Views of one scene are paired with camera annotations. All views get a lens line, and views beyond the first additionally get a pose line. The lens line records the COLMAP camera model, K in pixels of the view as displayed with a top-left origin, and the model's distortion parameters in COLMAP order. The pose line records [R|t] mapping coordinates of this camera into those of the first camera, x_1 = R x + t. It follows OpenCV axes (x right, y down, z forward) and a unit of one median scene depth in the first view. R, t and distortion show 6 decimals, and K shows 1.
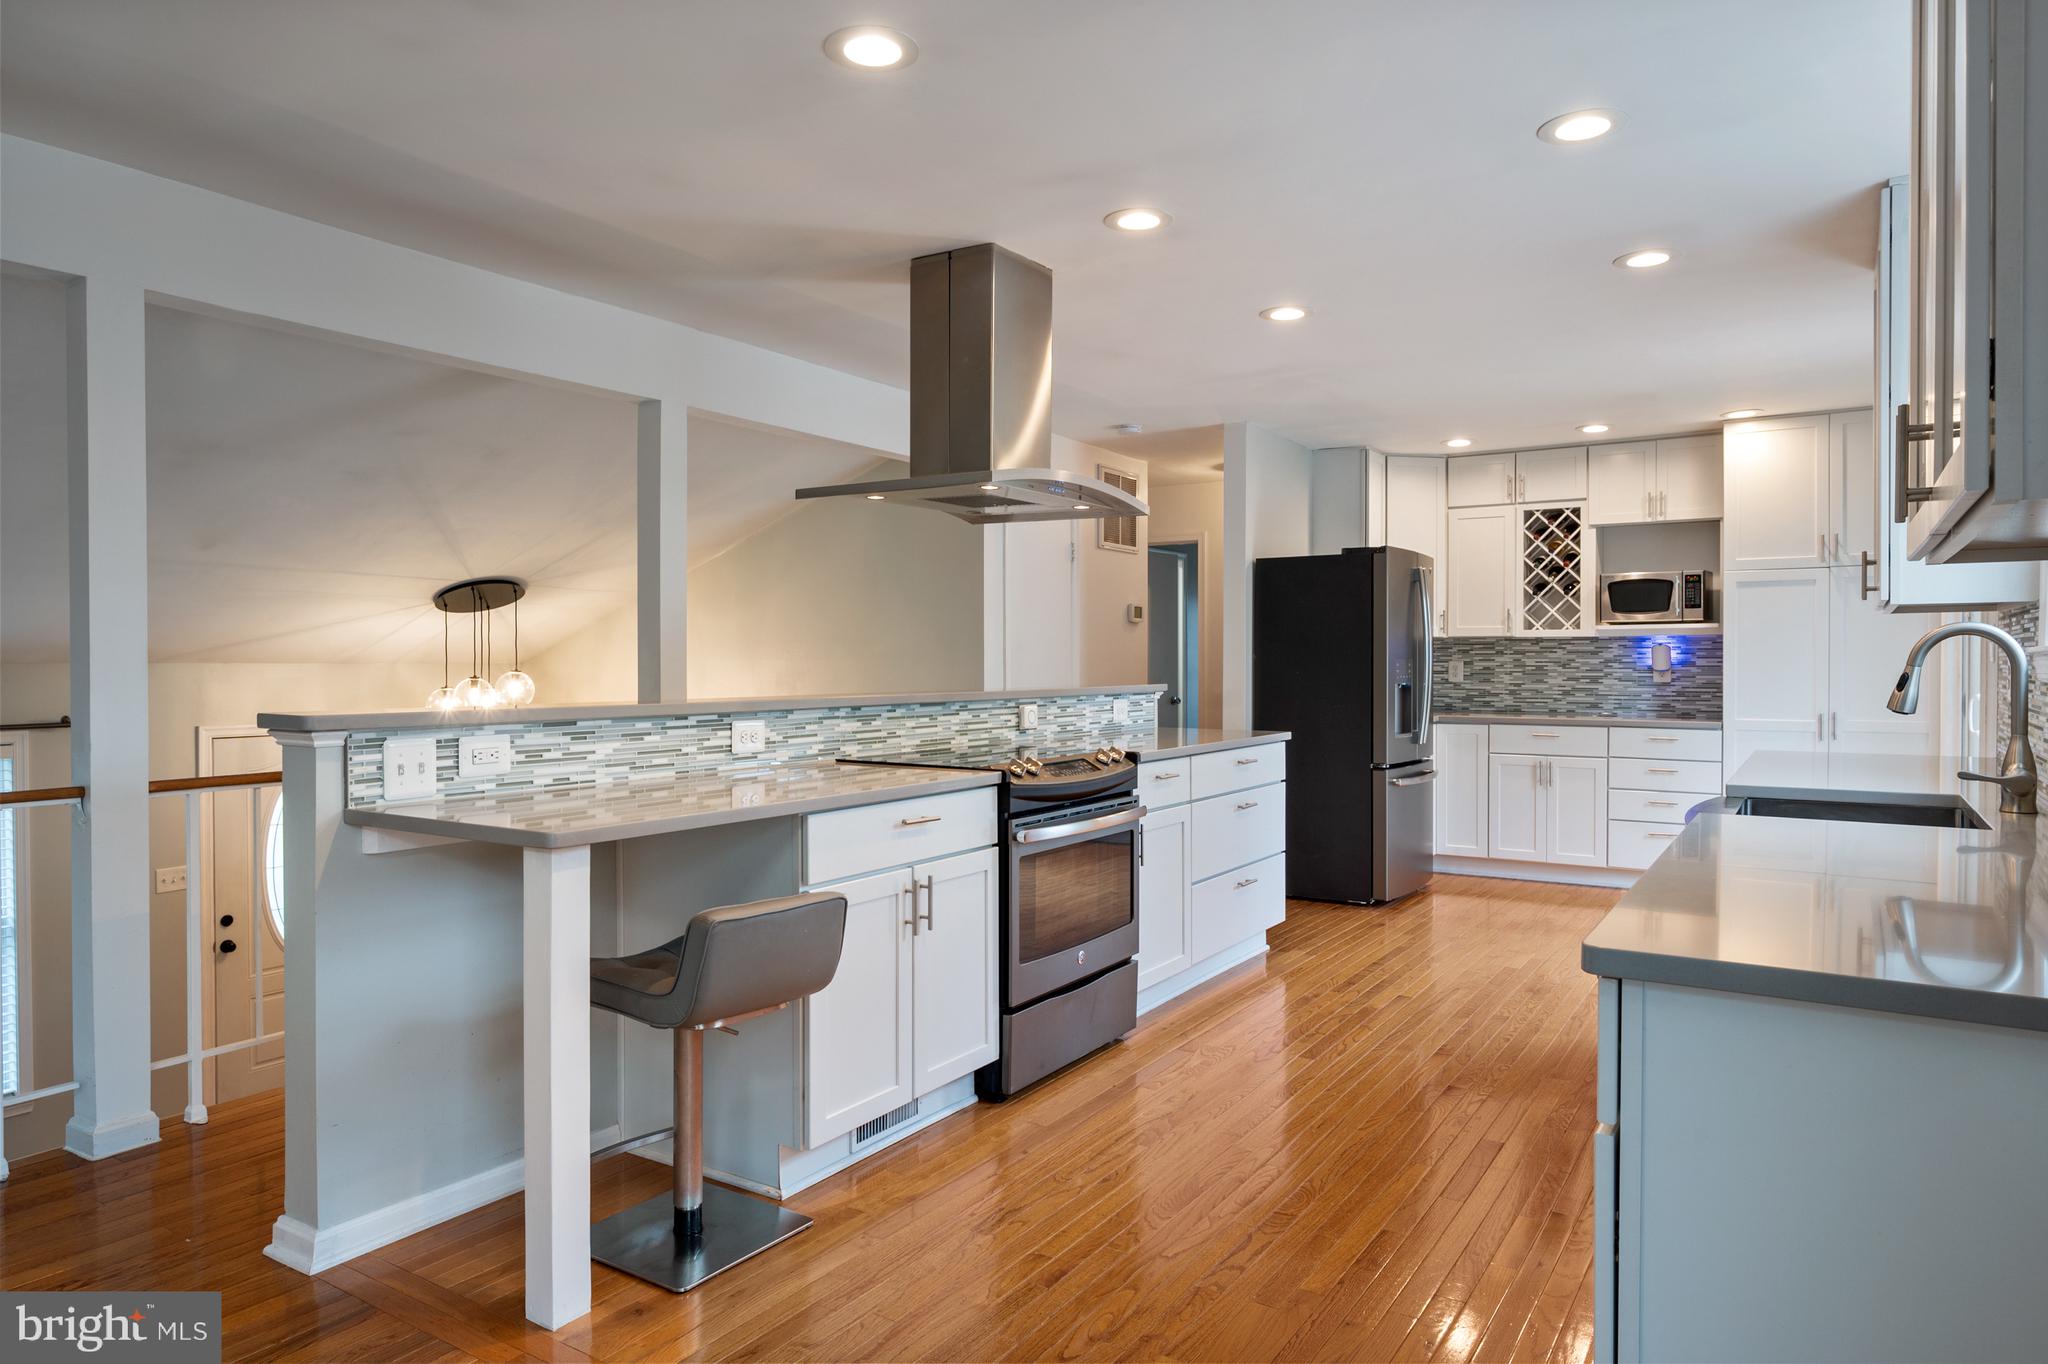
lens RADIAL K [[1266.1, 0, 1024.0], [0, 1266.1, 682.0], [0, 0, 1]] dist [-0.002162, -0.002564]
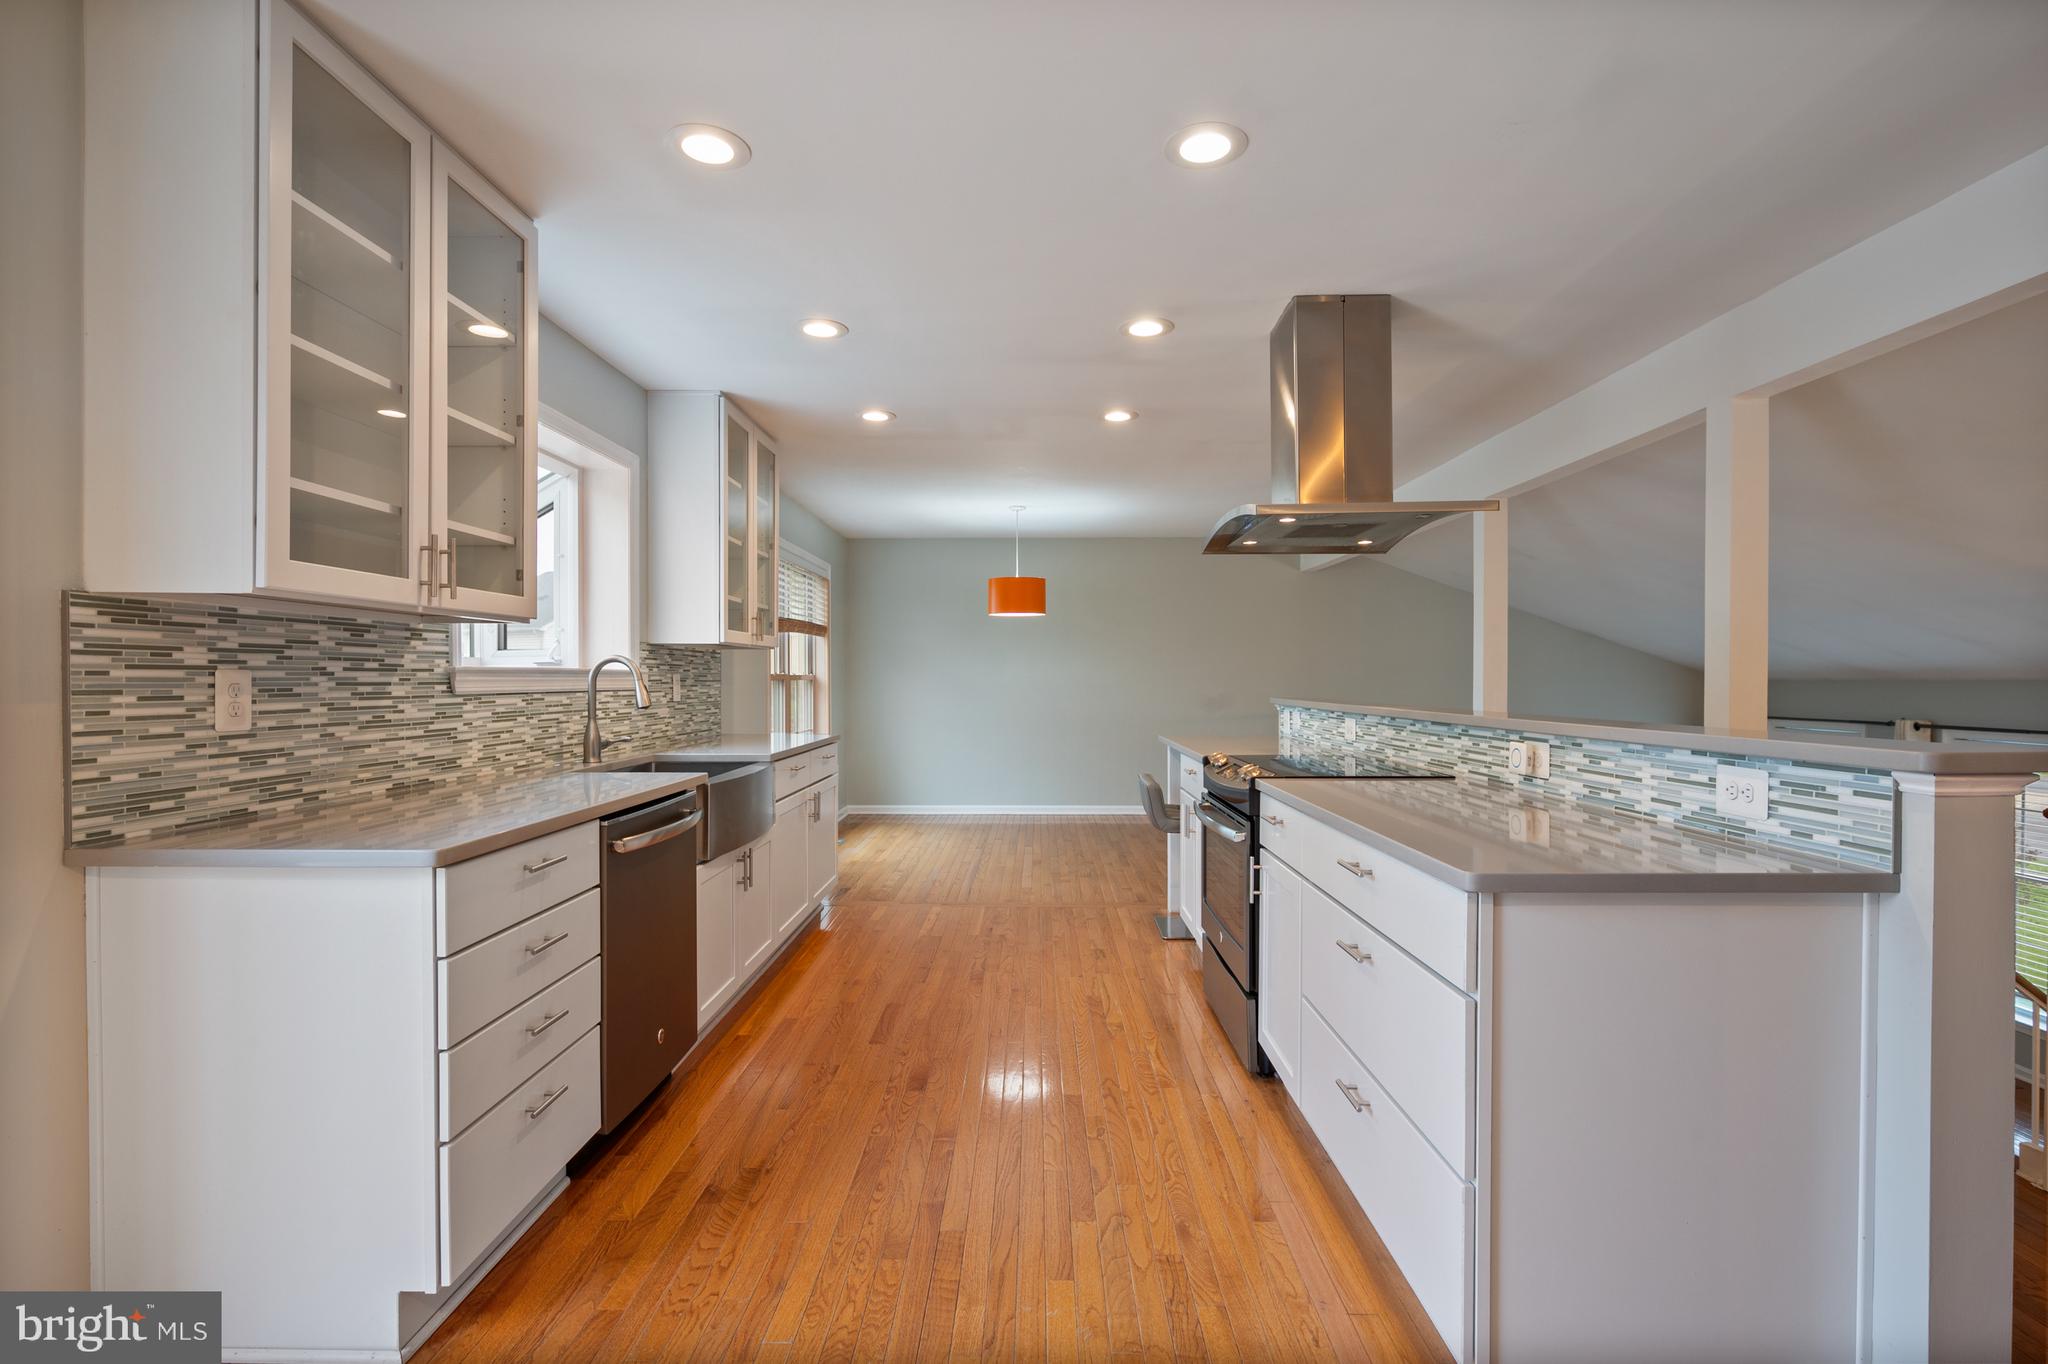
lens RADIAL K [[958.5, 0, 1024.0], [0, 958.5, 682.0], [0, 0, 1]] dist [-0.000616, -0.000283]
pose [[-0.847279, 0.001979, -0.531145, 0.463135], [-0.009760, 0.999766, 0.019293, -0.019812], [0.531059, 0.021531, -0.847061, 1.154030]]
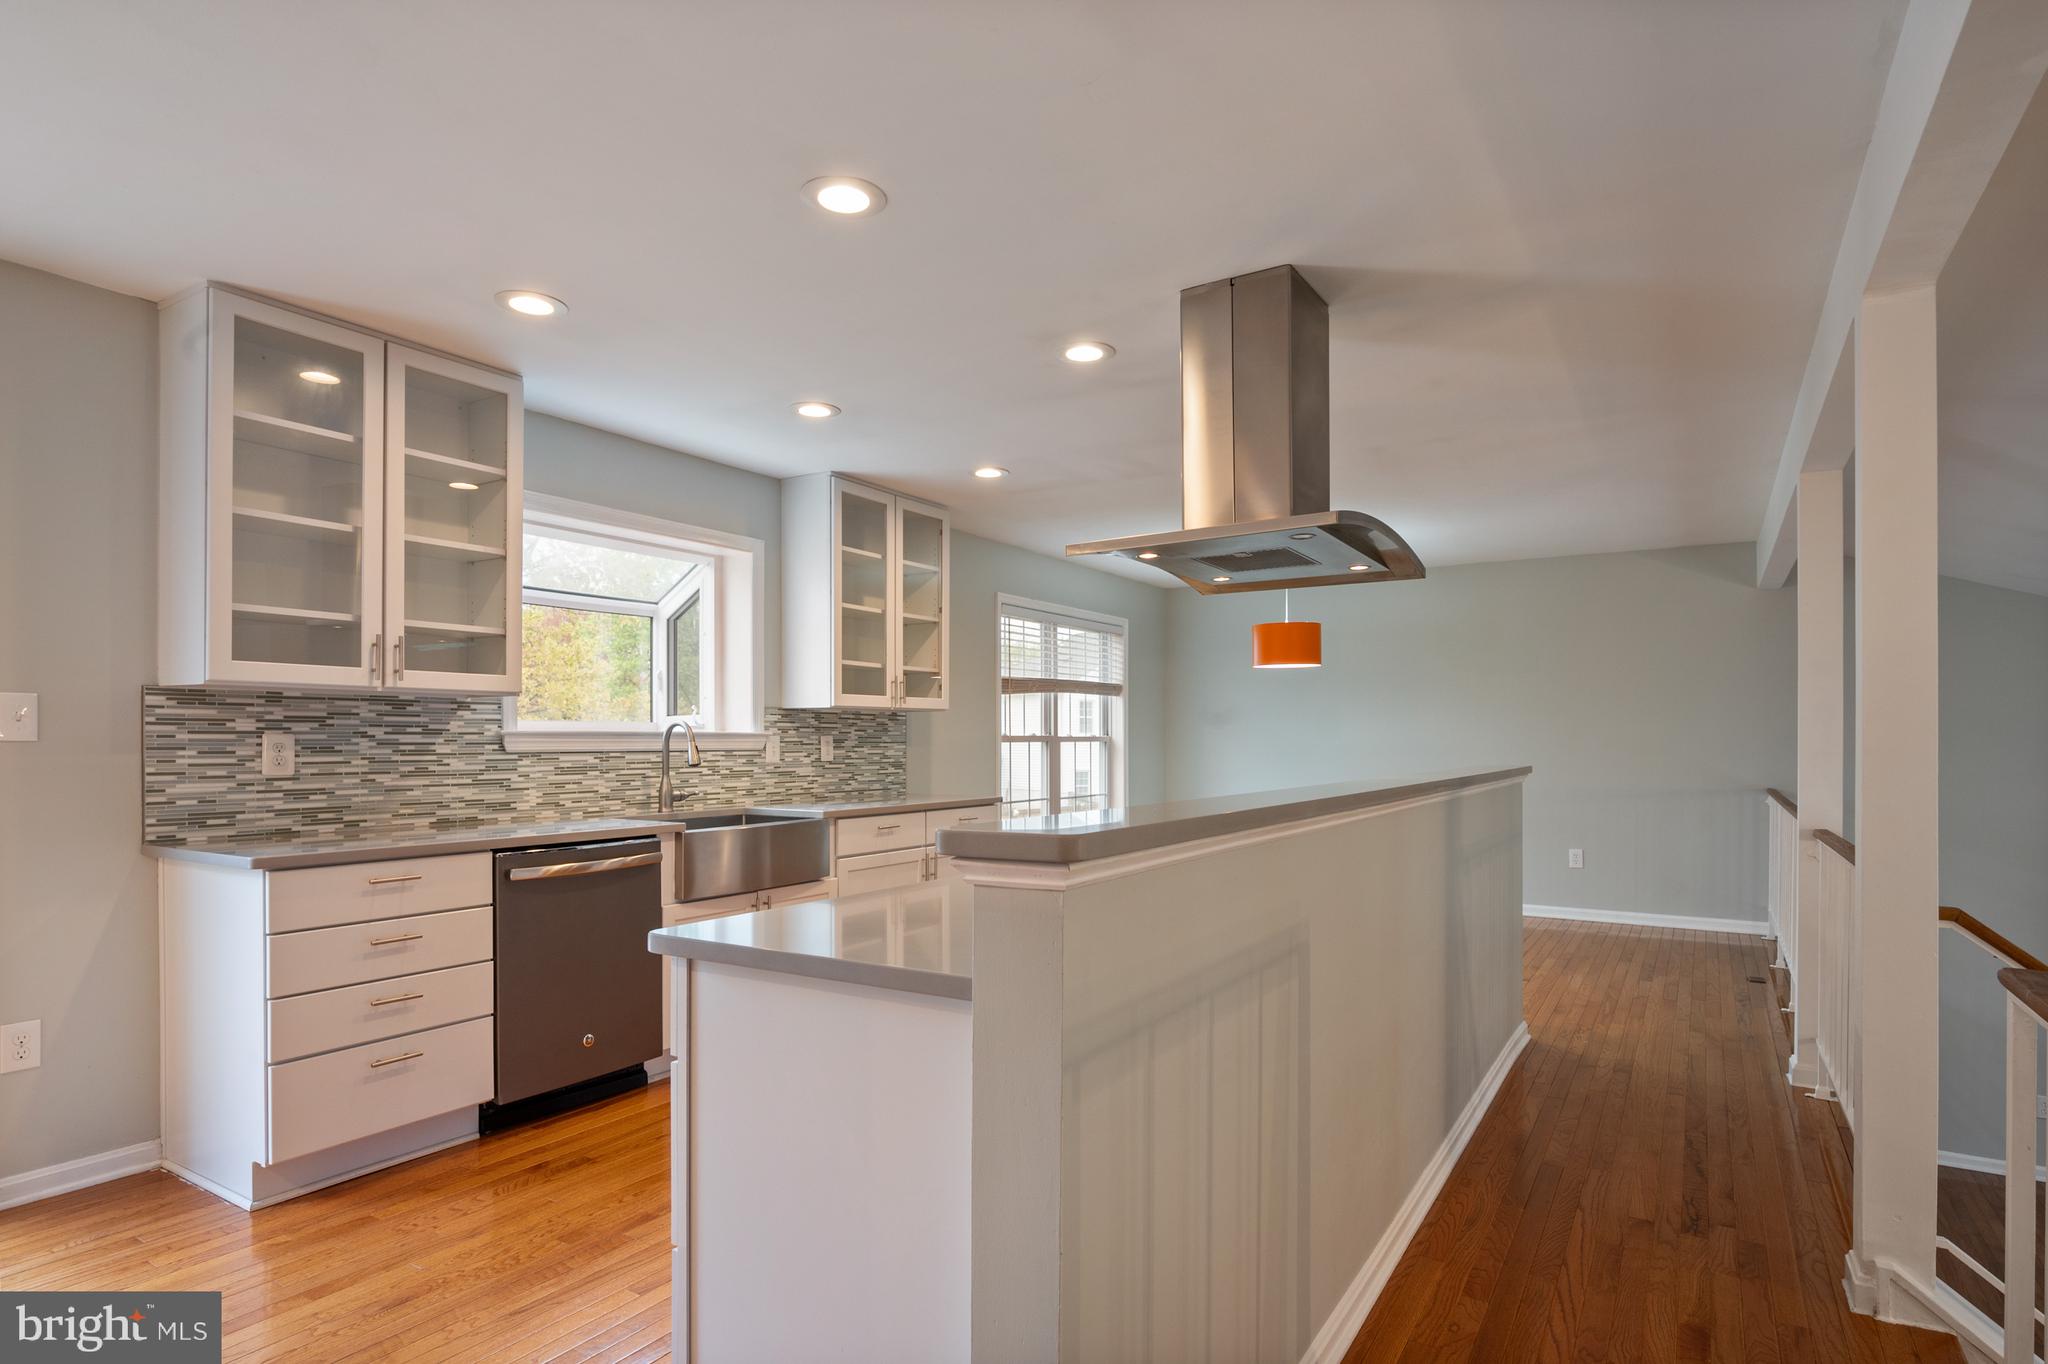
lens RADIAL K [[1081.9, 0, 1027.8], [0, 1081.9, 735.0], [0, 0, 1]] dist [0.000342, 0.000226]
pose [[-0.999869, -0.000024, -0.016216, 0.103809], [-0.000236, 0.999914, 0.013101, -0.021972], [0.016214, 0.013103, -0.999783, 1.304639]]
